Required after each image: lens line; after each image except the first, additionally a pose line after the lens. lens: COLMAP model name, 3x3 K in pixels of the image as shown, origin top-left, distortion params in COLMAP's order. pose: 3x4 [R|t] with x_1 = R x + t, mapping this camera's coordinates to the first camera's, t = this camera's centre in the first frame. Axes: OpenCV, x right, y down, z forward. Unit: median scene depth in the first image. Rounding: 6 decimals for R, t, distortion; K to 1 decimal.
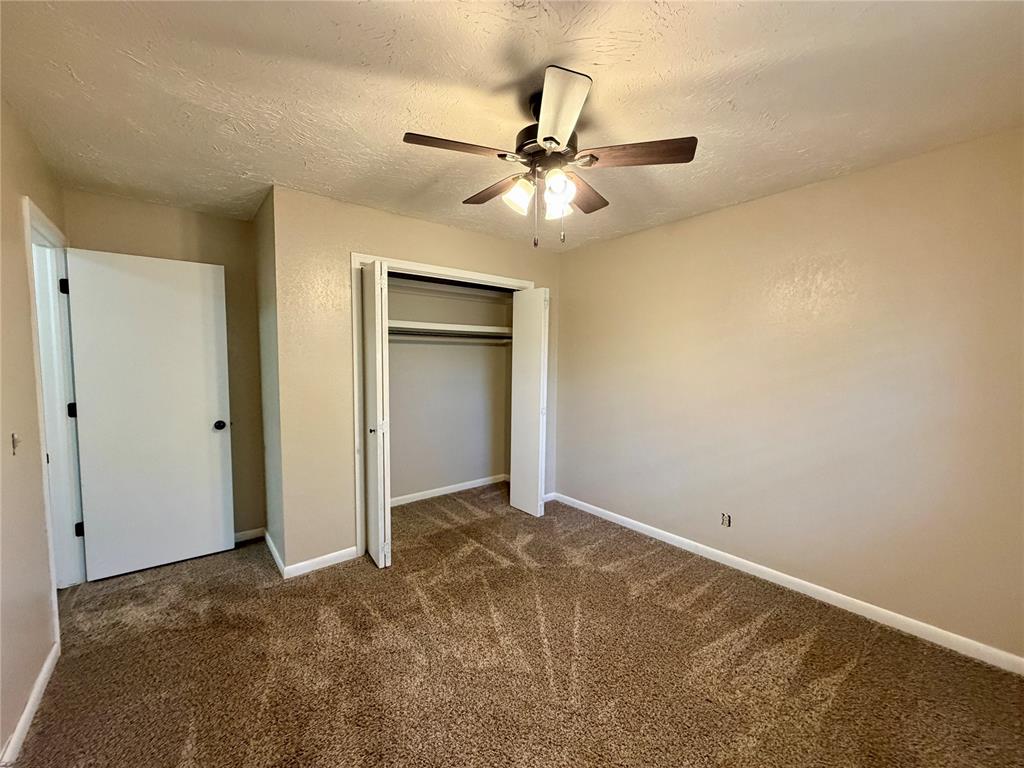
lens RADIAL K [[407.3, 0, 510.4], [0, 407.3, 383.8], [0, 0, 1]] dist [-0.000021, 0.000086]
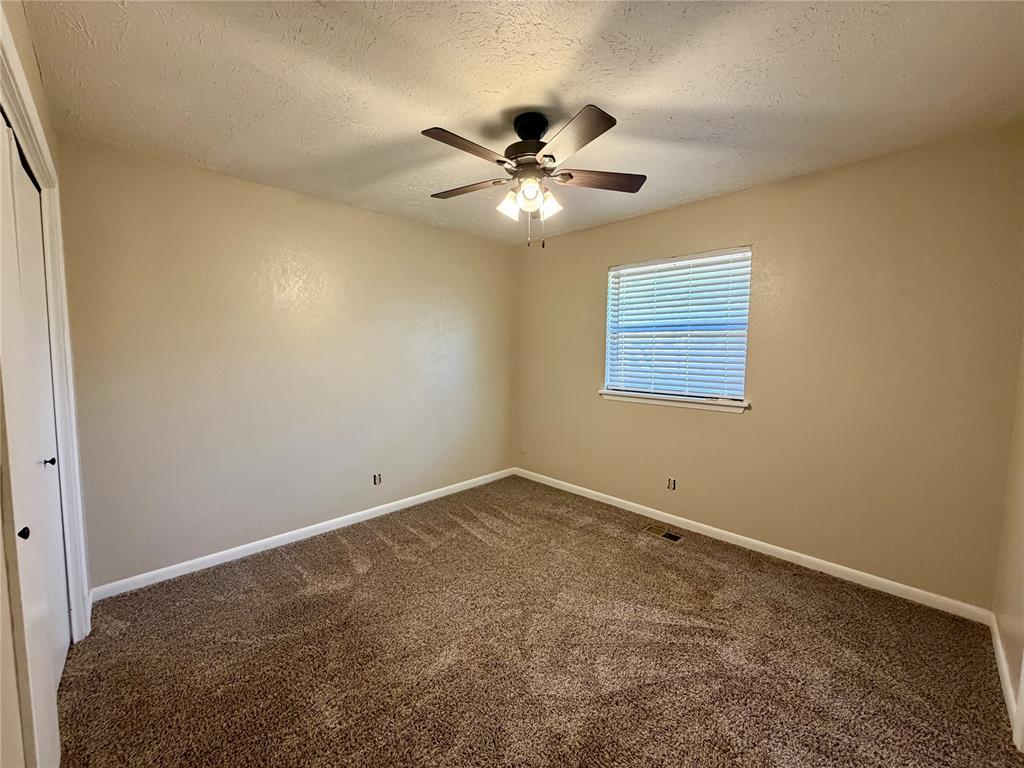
lens RADIAL K [[407.3, 0, 510.4], [0, 407.3, 383.8], [0, 0, 1]] dist [-0.000021, 0.000086]
pose [[-0.103971, -0.089647, 0.990532, -0.723290], [0.050474, 0.994171, 0.095274, -0.038277], [-0.993299, 0.059902, -0.098840, 0.783456]]
